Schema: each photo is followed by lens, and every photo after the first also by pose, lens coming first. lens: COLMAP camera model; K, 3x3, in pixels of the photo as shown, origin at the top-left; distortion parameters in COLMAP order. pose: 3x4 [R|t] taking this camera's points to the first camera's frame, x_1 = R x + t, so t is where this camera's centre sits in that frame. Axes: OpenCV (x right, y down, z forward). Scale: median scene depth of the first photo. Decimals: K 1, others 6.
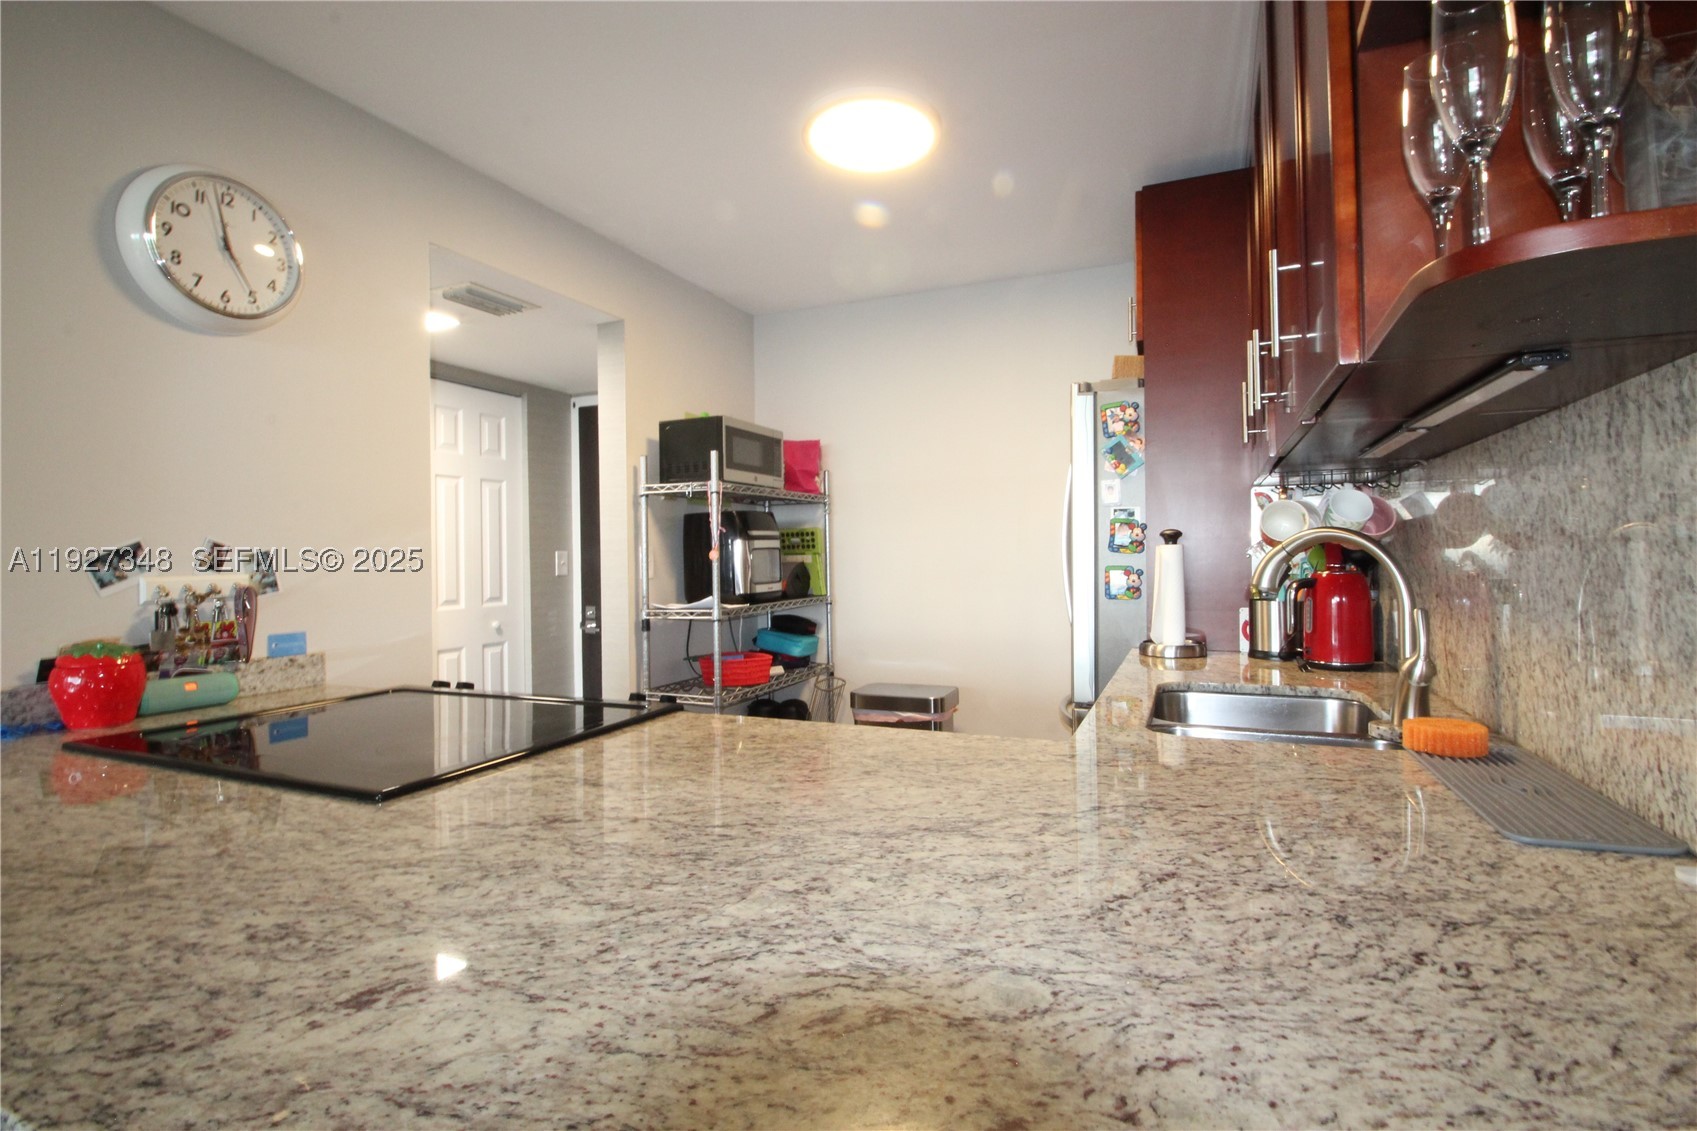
lens RADIAL K [[789.2, 0, 860.8], [0, 789.2, 555.7], [0, 0, 1]] dist [0.000736, -0.012384]
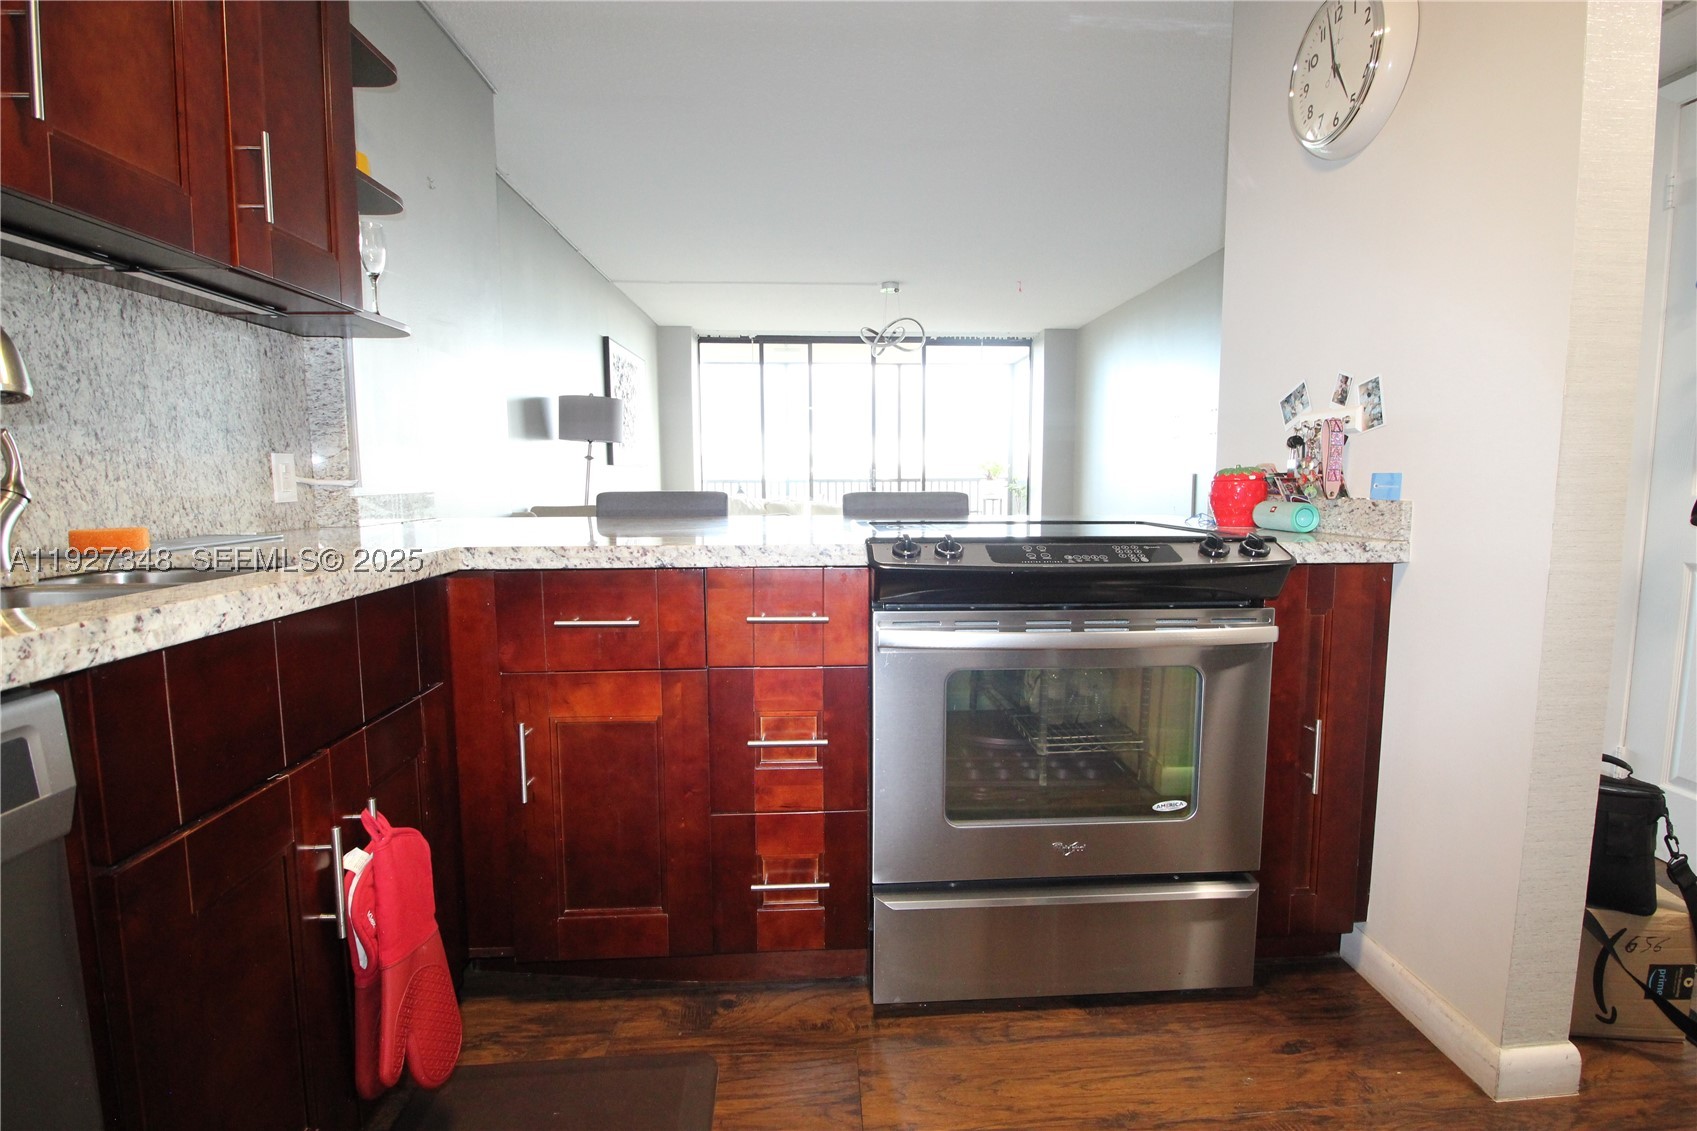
lens RADIAL K [[789.2, 0, 860.8], [0, 789.2, 555.7], [0, 0, 1]] dist [0.000736, -0.012384]
pose [[-0.886815, 0.062227, -0.457916, 0.215008], [0.014347, 0.994122, 0.107308, 0.105146], [0.461902, 0.088593, -0.882495, 1.816076]]
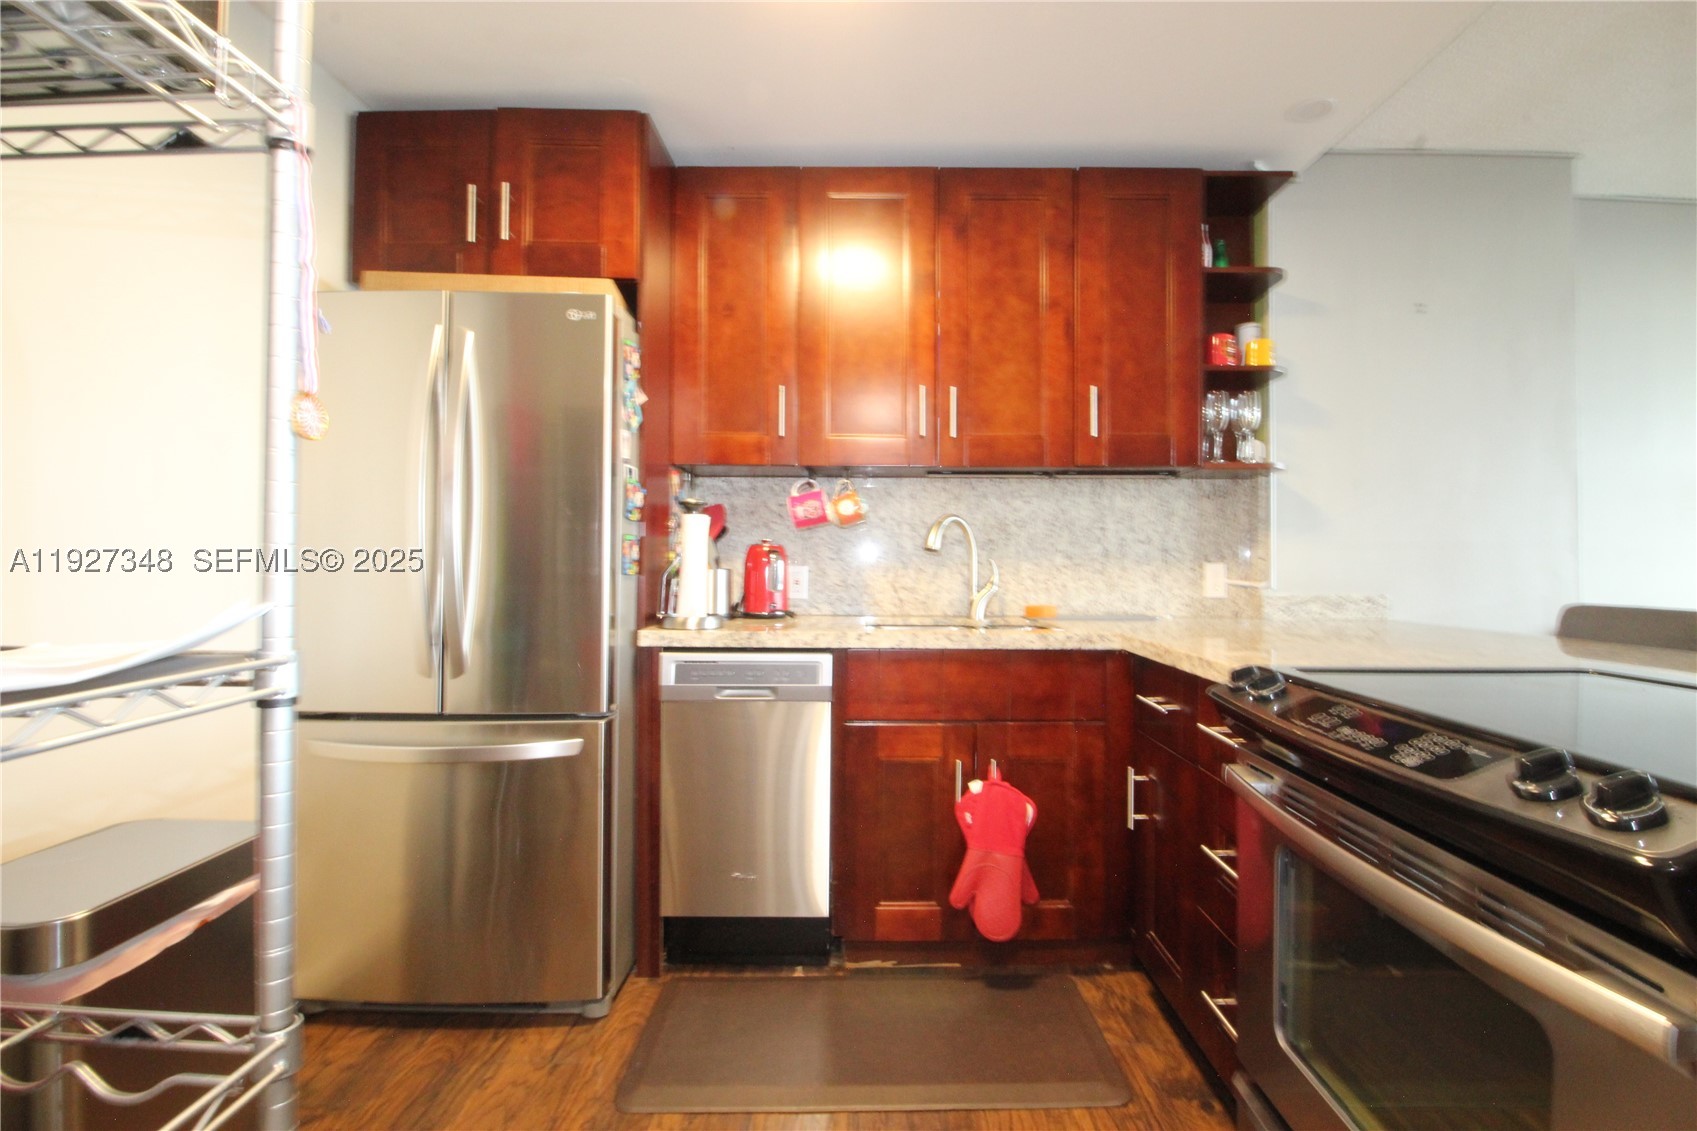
lens RADIAL K [[789.2, 0, 860.8], [0, 789.2, 555.7], [0, 0, 1]] dist [0.000736, -0.012384]
pose [[-0.391126, 0.017310, 0.920174, -0.843898], [0.003868, 0.999845, -0.017164, 0.076175], [-0.920329, -0.003154, -0.391133, 1.718572]]
